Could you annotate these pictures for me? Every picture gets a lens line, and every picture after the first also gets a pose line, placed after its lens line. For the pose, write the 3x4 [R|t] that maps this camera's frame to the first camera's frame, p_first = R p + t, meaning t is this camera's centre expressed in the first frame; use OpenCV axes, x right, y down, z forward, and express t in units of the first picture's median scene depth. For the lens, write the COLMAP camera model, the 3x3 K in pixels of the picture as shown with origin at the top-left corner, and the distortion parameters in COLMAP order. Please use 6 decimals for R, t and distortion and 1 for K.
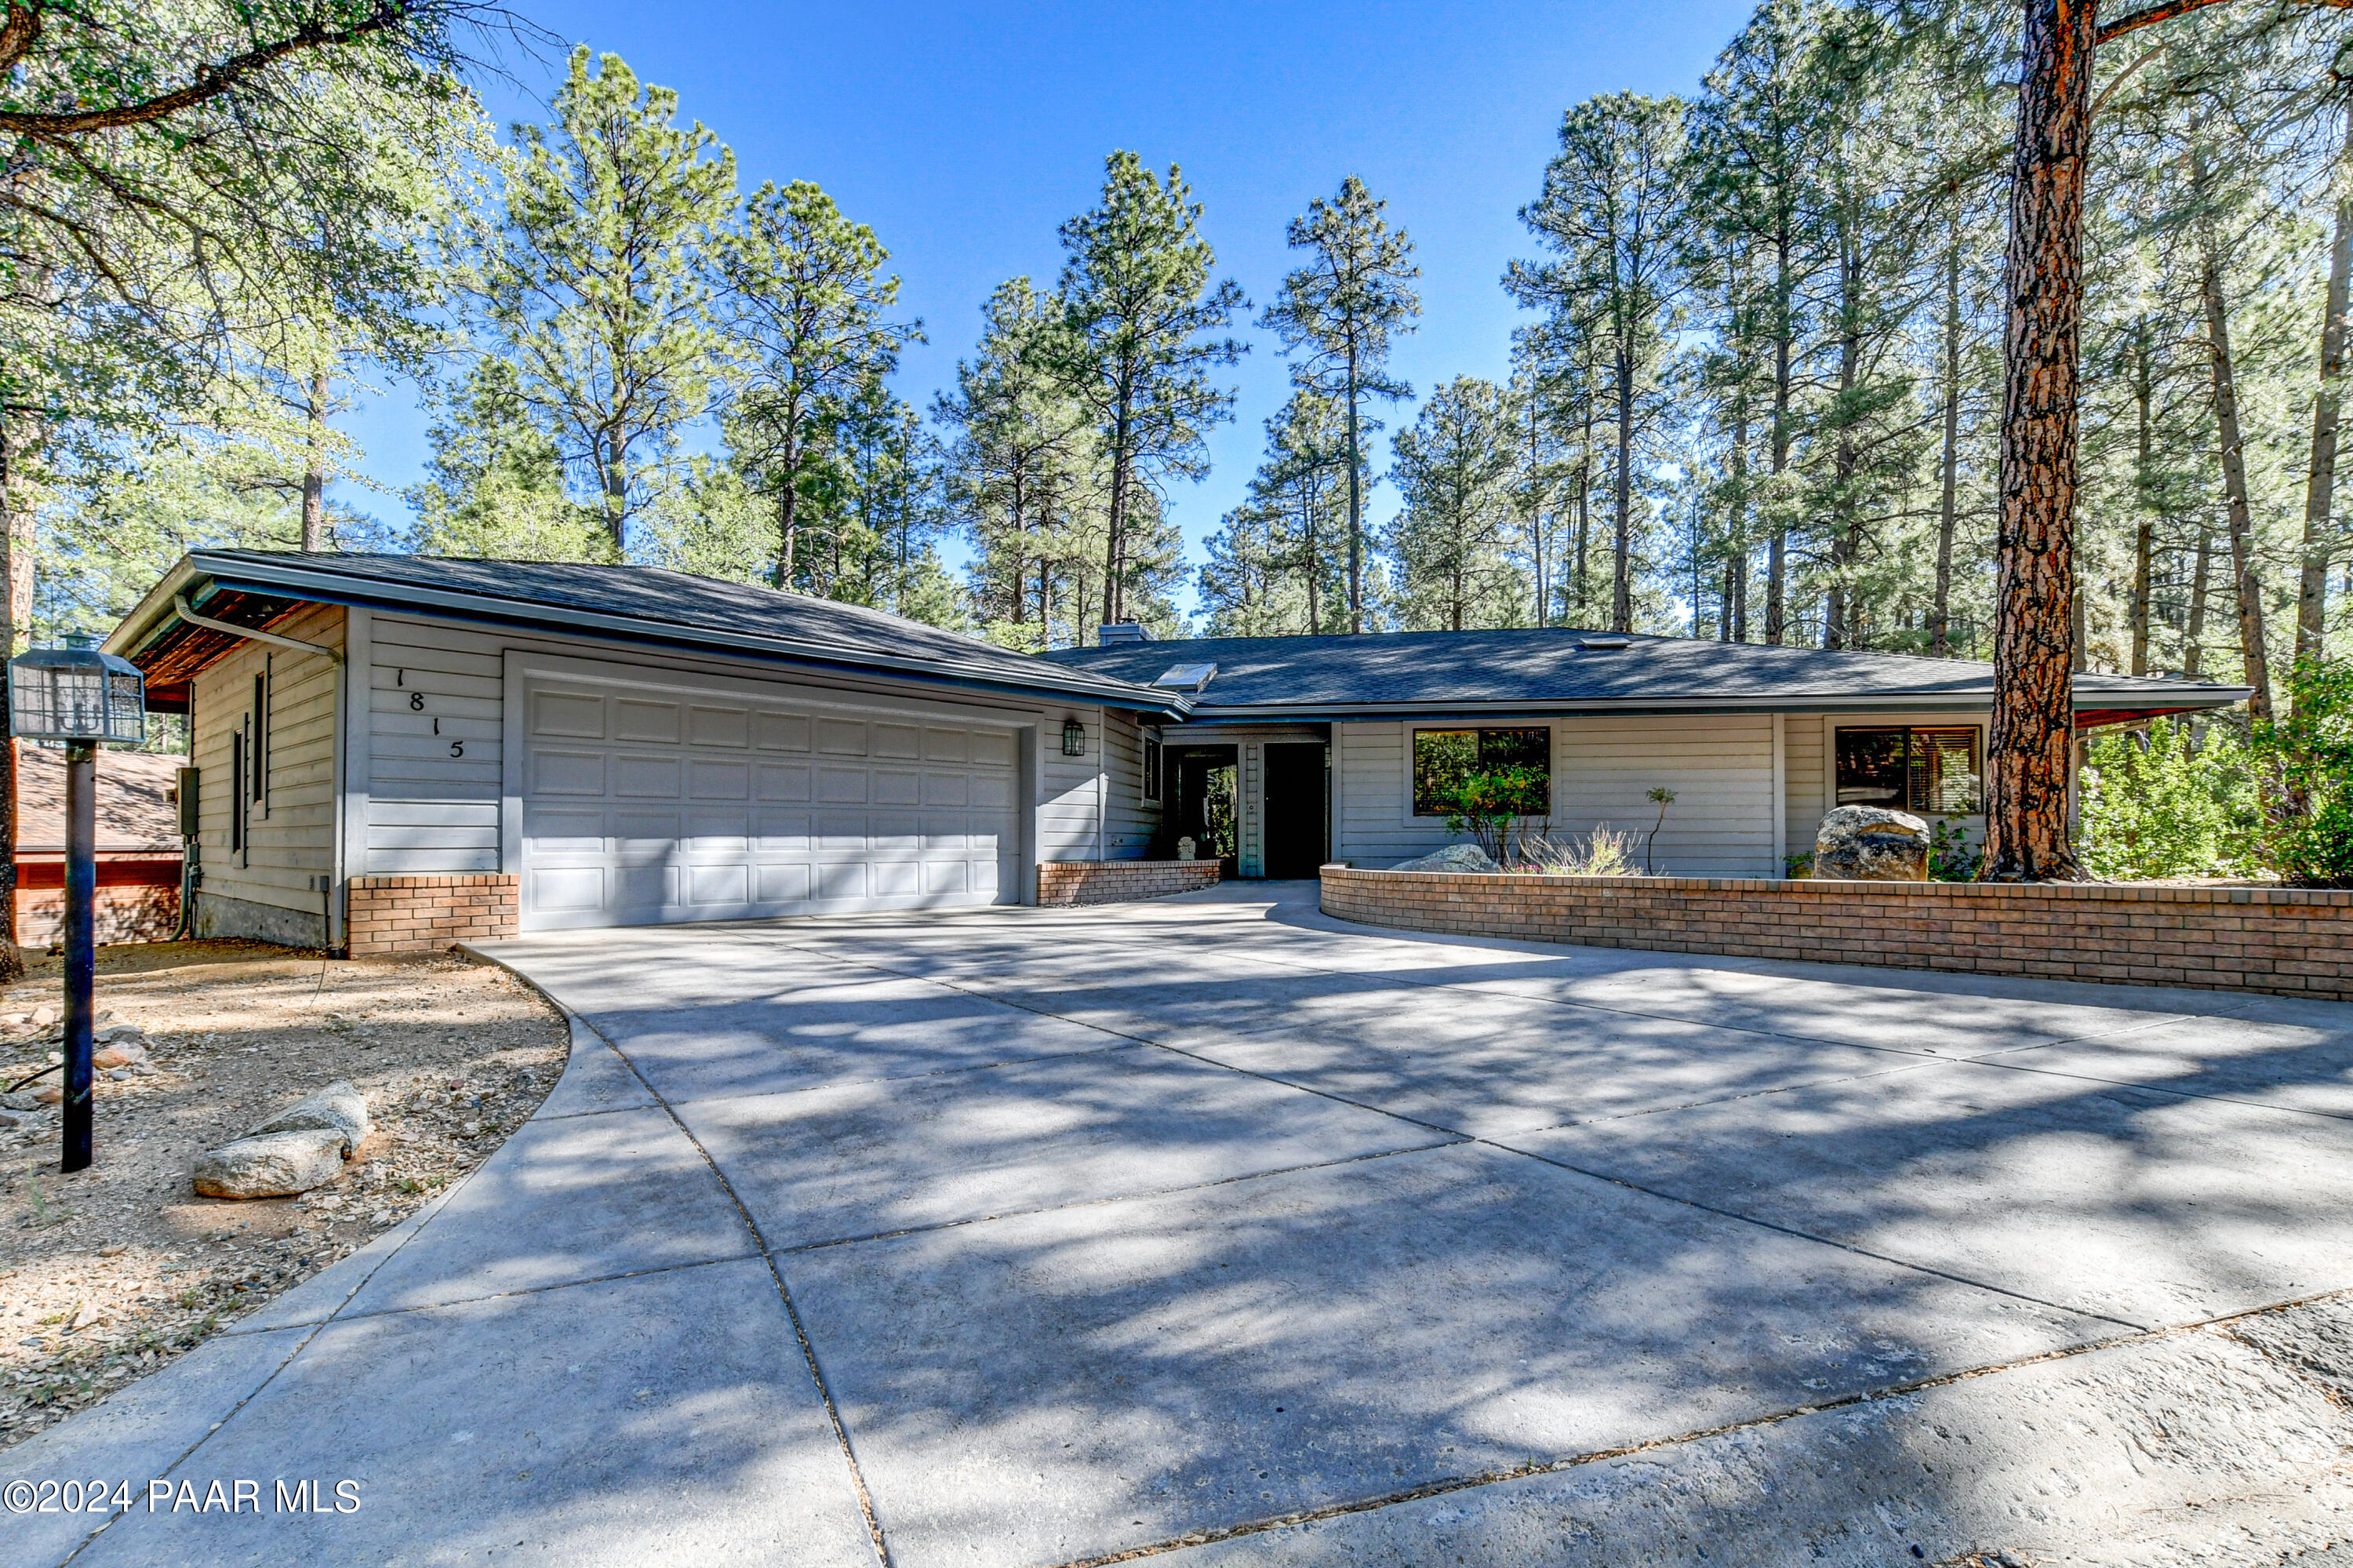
lens RADIAL K [[1081.7, 0, 1183.2], [0, 1081.7, 811.4], [0, 0, 1]] dist [-0.002383, -0.000140]
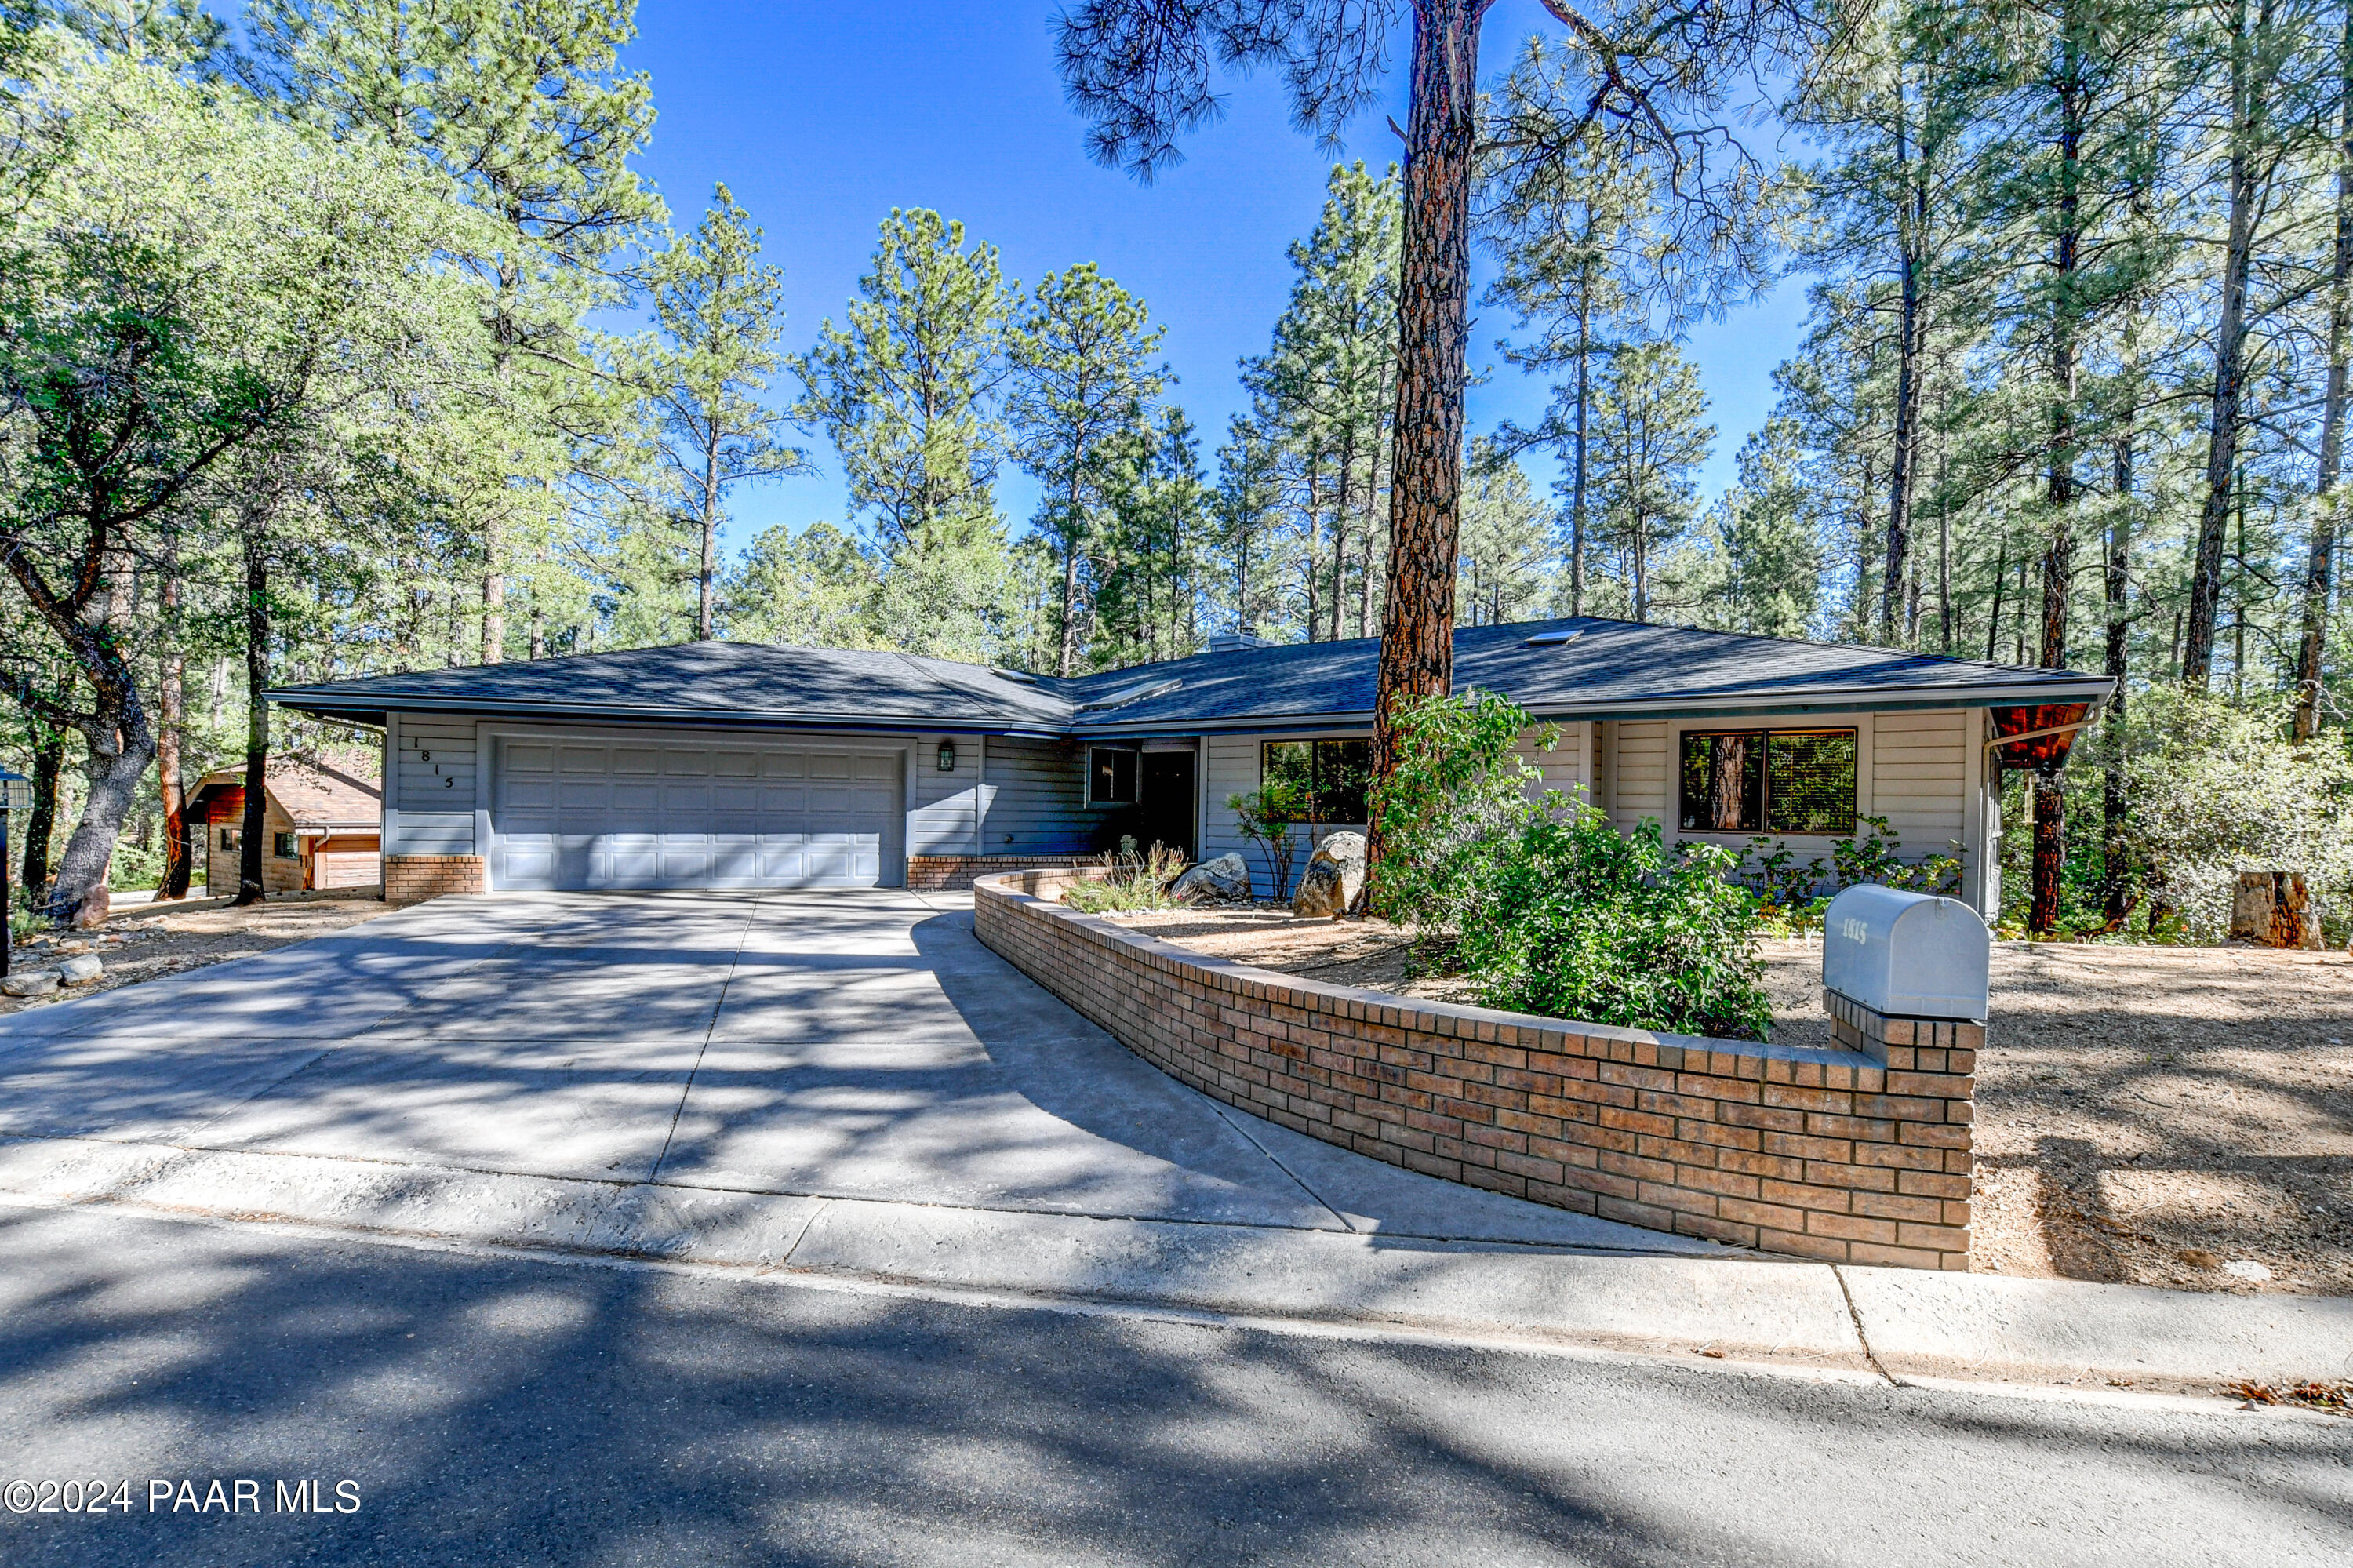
lens RADIAL K [[1081.7, 0, 1183.2], [0, 1081.7, 811.4], [0, 0, 1]] dist [-0.002383, -0.000140]
pose [[0.881612, 0.011965, -0.471824, 0.887902], [-0.003084, 0.999803, 0.019591, -0.036339], [0.471965, -0.015816, 0.881475, 0.032378]]
